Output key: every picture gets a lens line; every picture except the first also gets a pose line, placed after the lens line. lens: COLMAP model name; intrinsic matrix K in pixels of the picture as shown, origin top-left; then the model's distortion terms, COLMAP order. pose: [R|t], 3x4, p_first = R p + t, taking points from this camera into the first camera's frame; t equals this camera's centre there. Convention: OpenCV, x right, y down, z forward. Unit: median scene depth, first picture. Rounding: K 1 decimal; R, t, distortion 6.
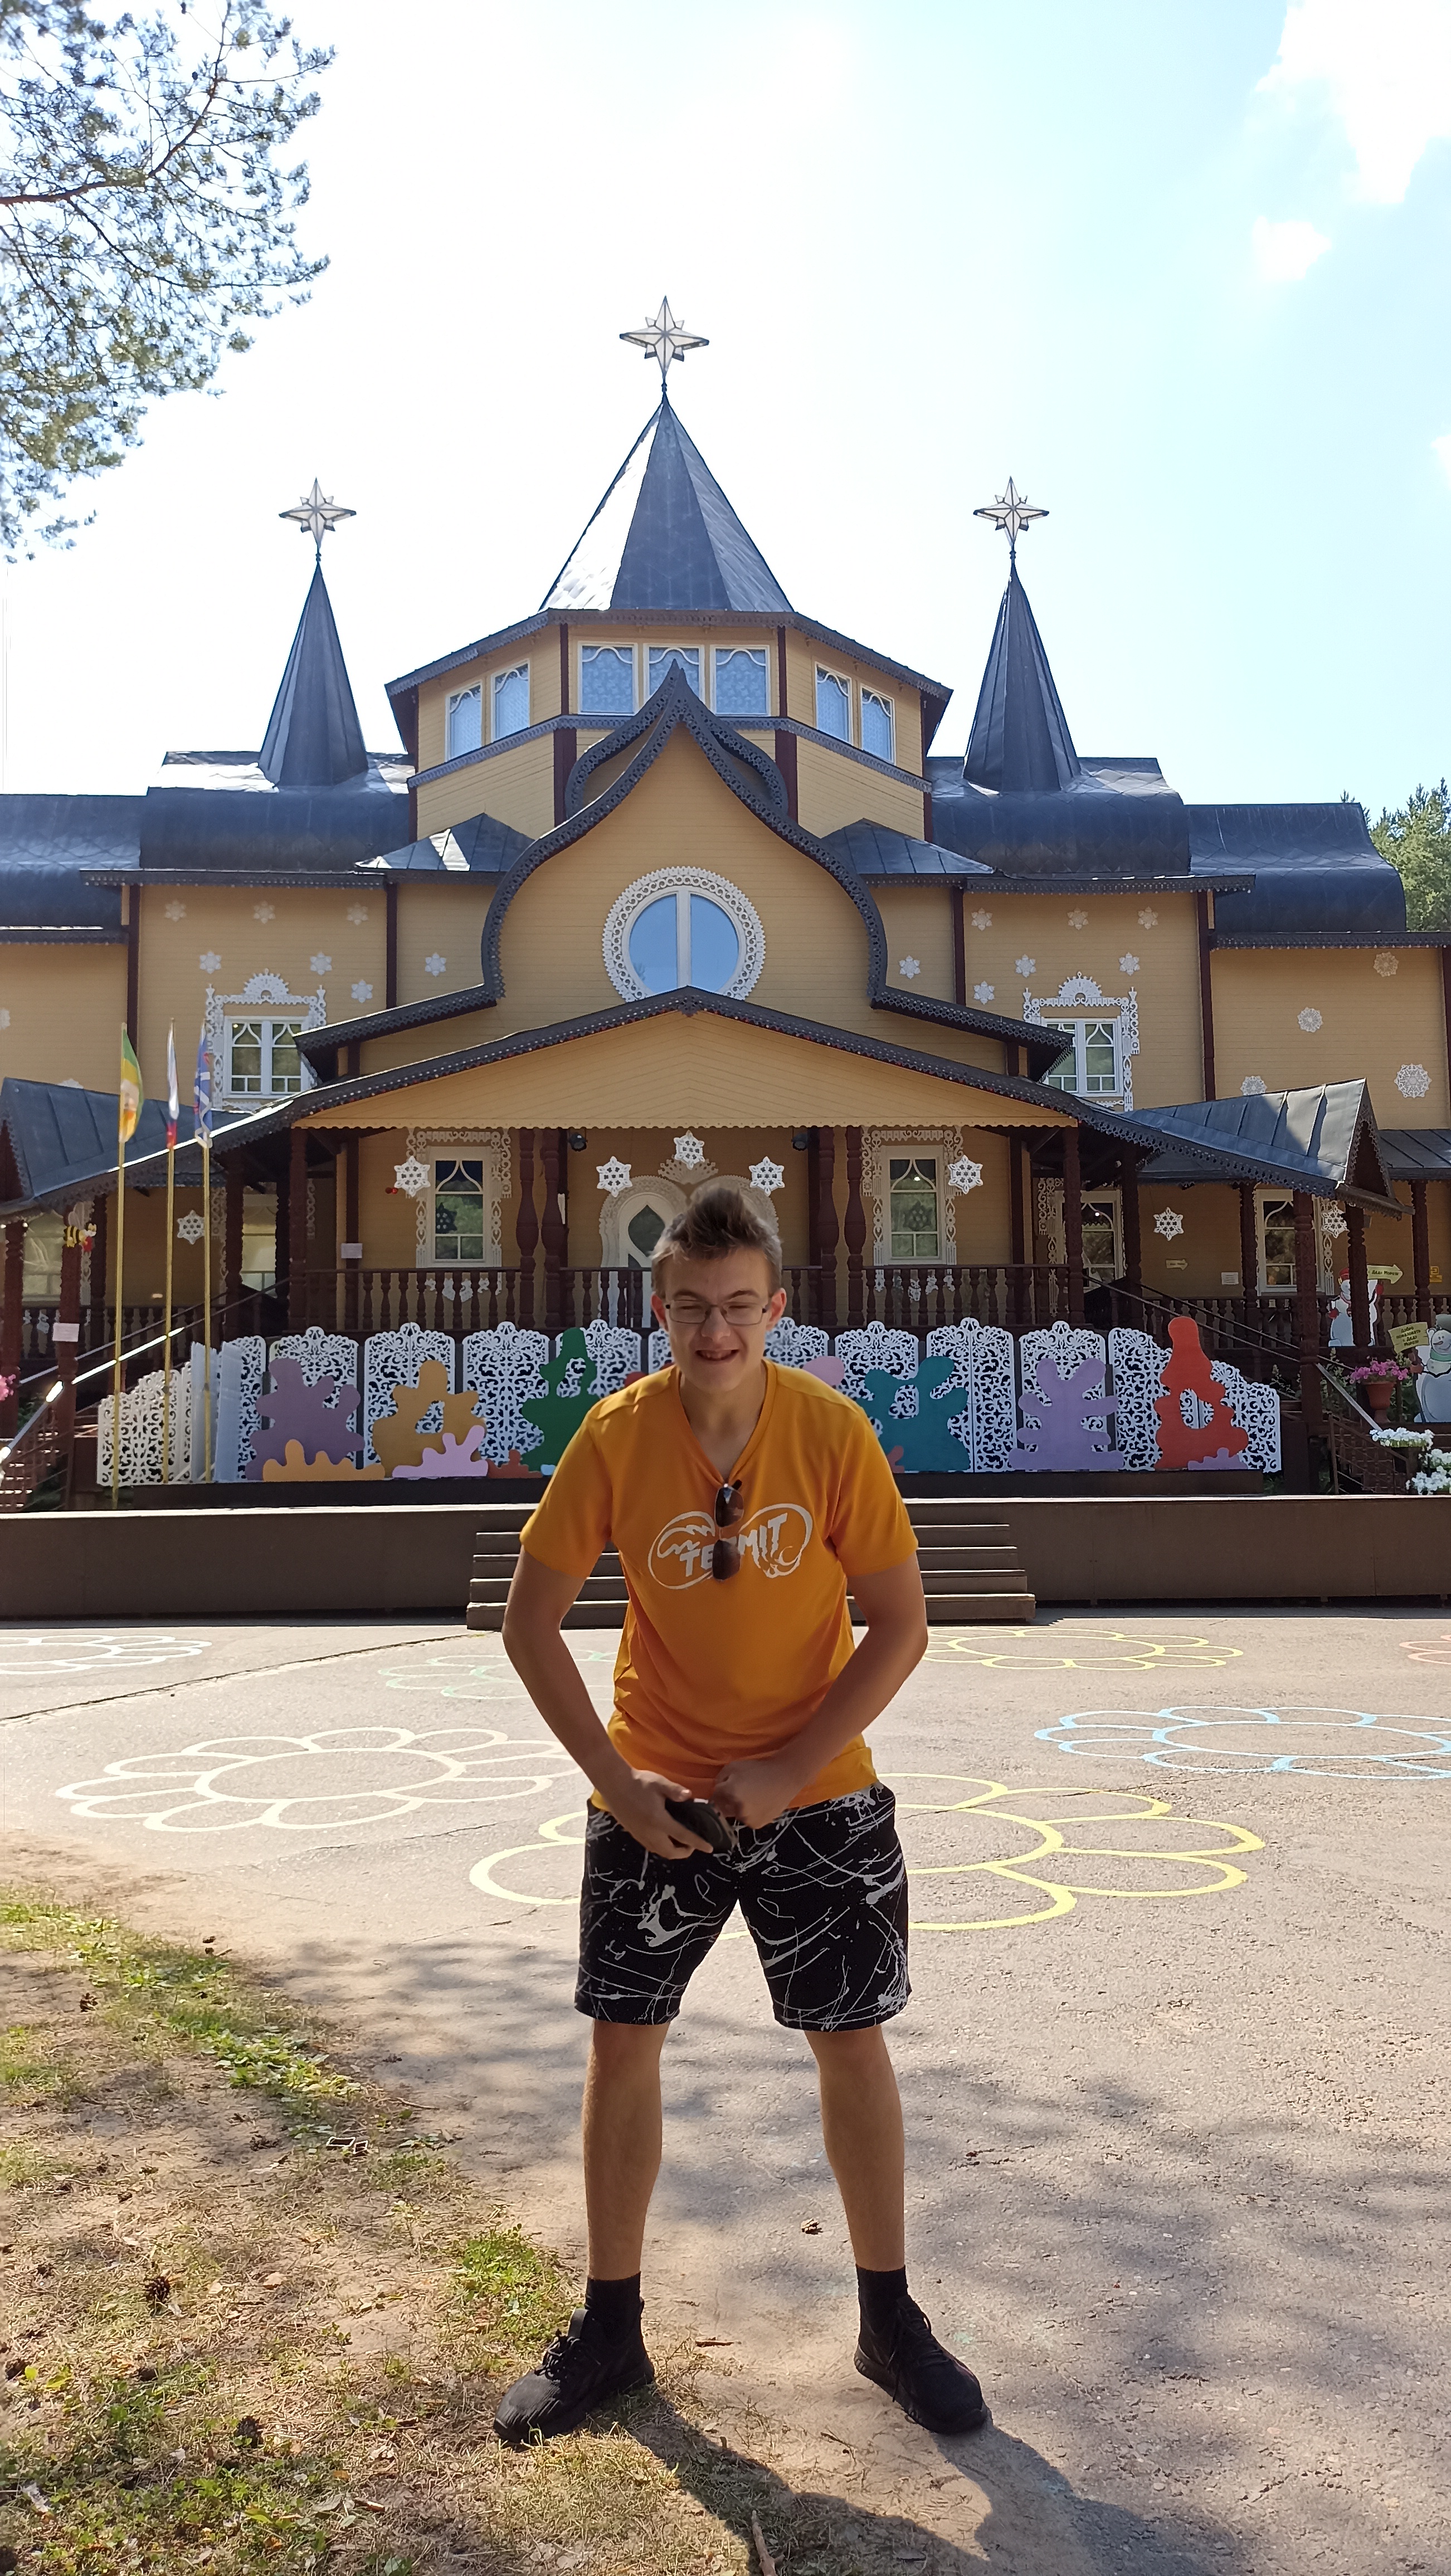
lens RADIAL K [[1849.4, 0, 709.9], [0, 1849.4, 1283.7], [0, 0, 1]] dist [0.081287, -0.135516]
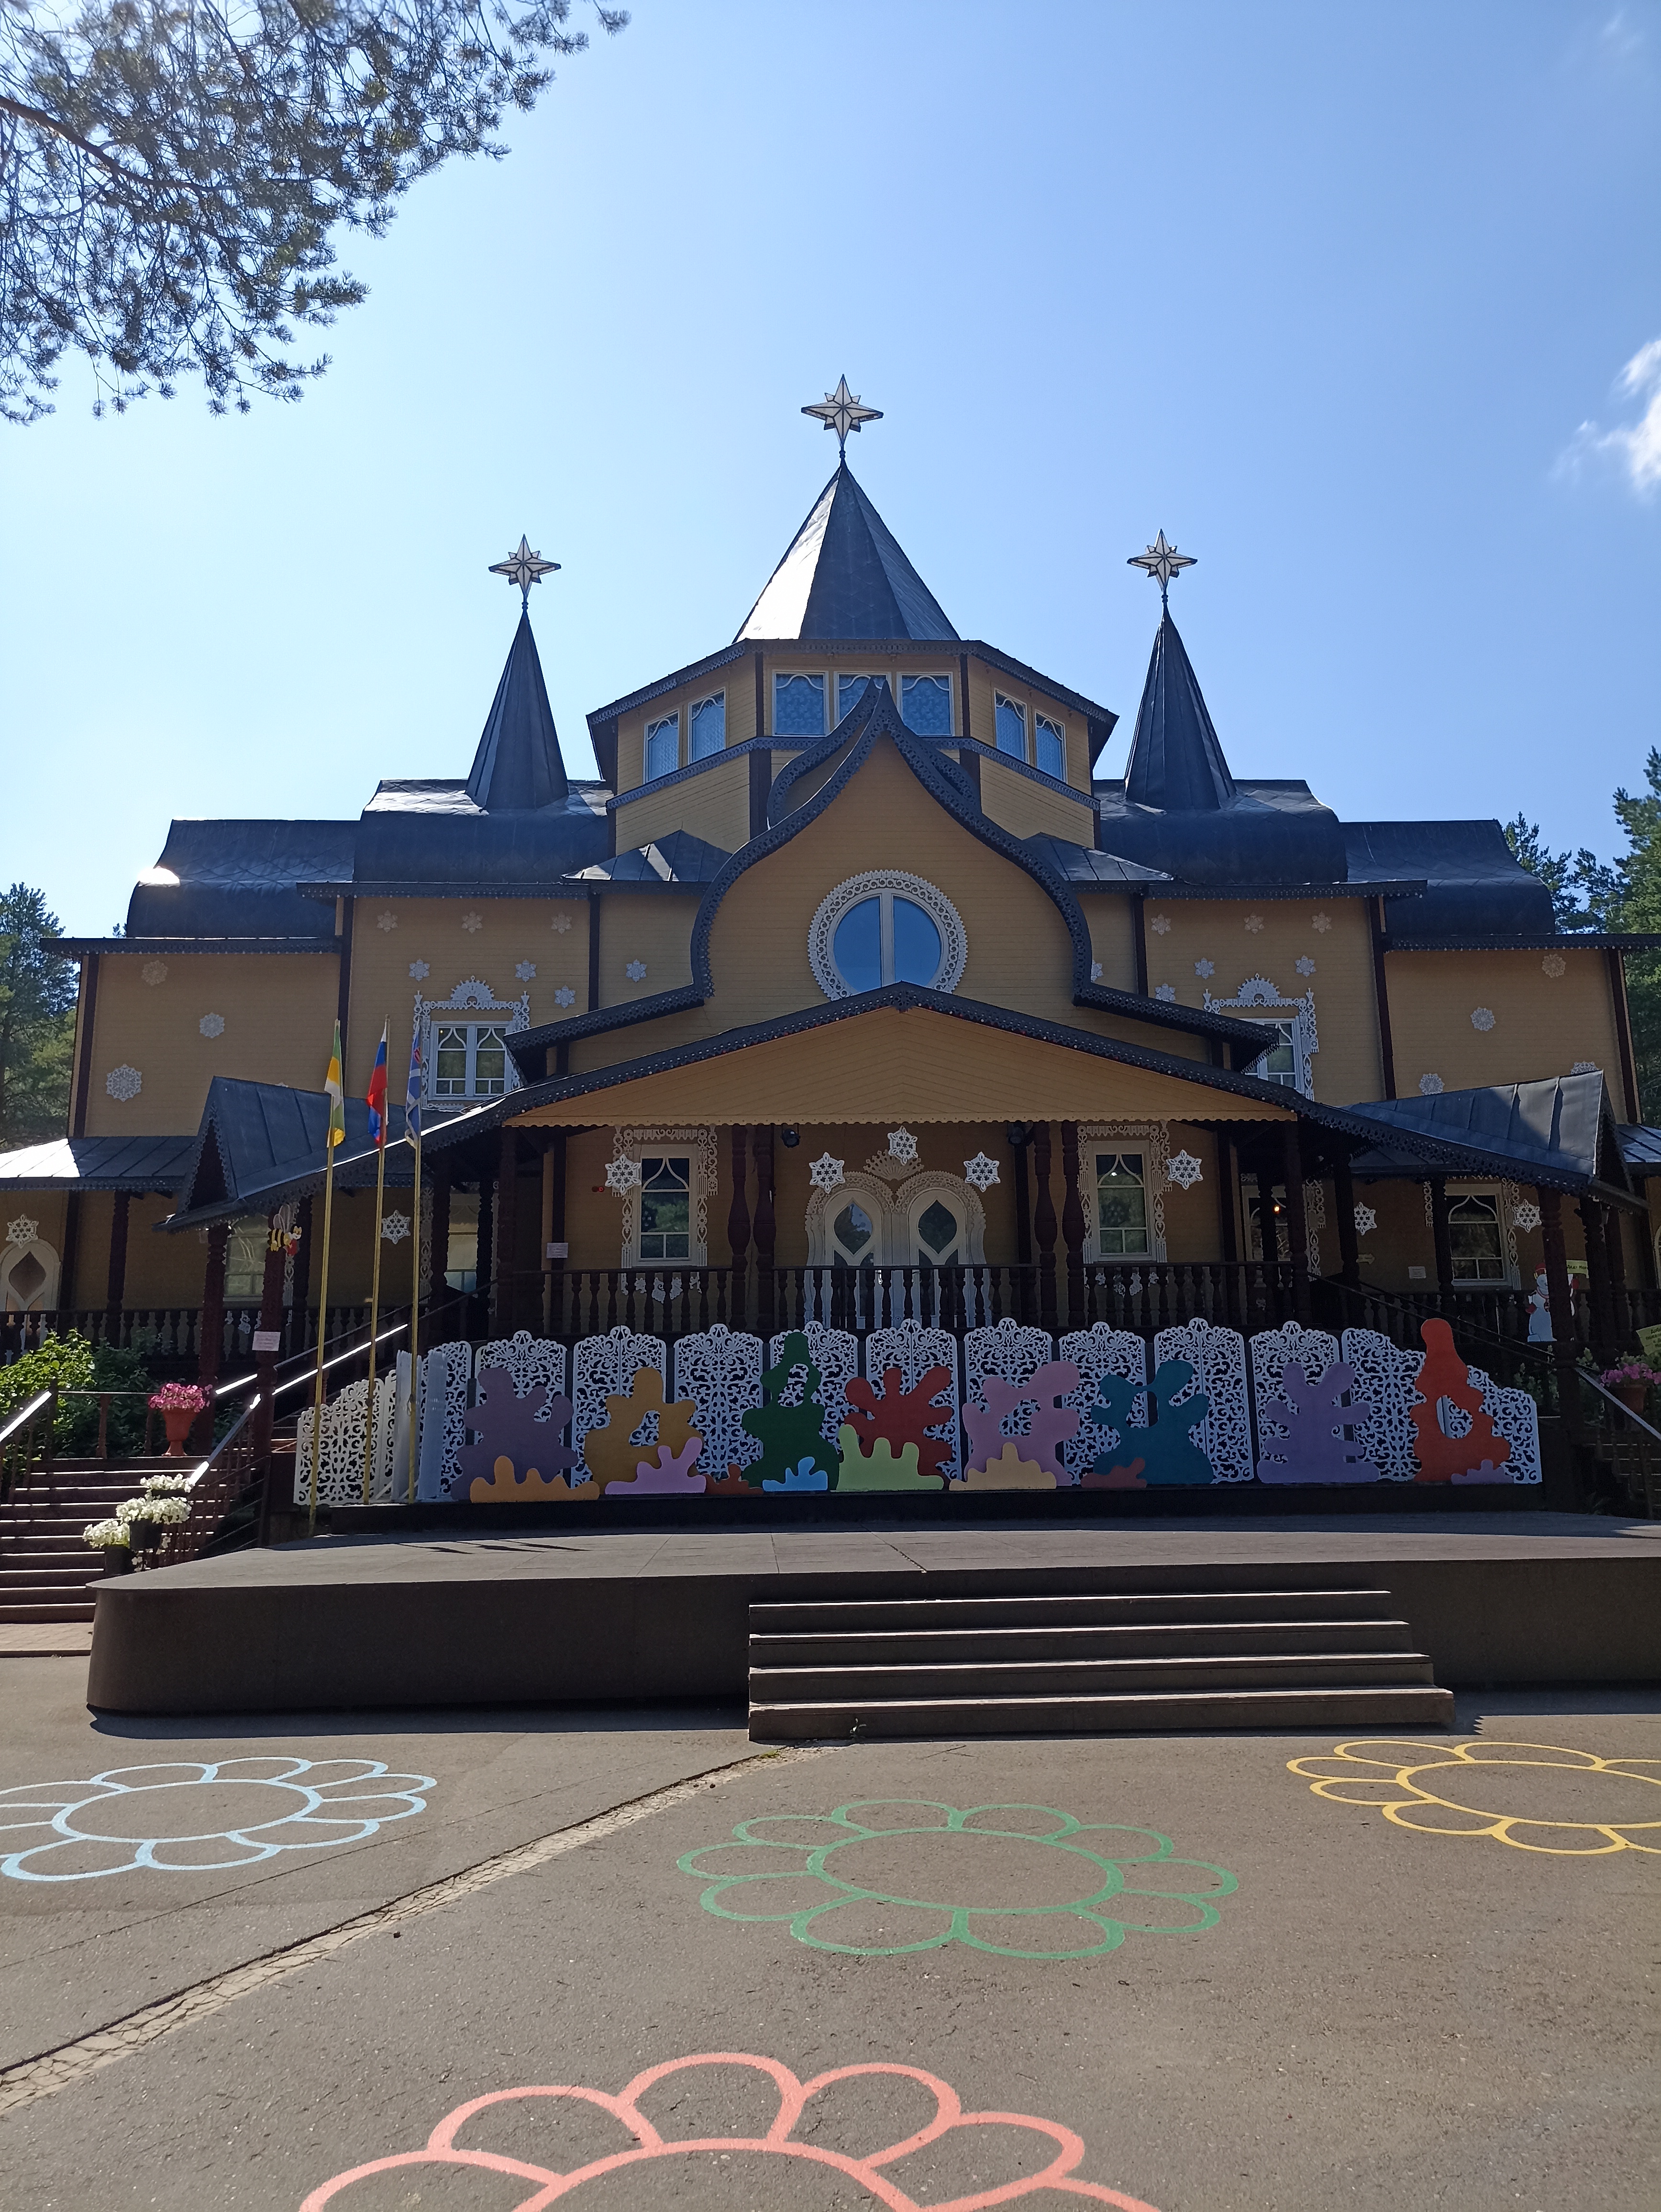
lens RADIAL K [[1622.4, 0, 822.0], [0, 1622.4, 1092.8], [0, 0, 1]] dist [0.049050, -0.003438]
pose [[0.999942, -0.006118, -0.008865, -0.042170], [0.005127, 0.994155, -0.107840, -0.006795], [0.009473, 0.107788, 0.994129, 0.125769]]
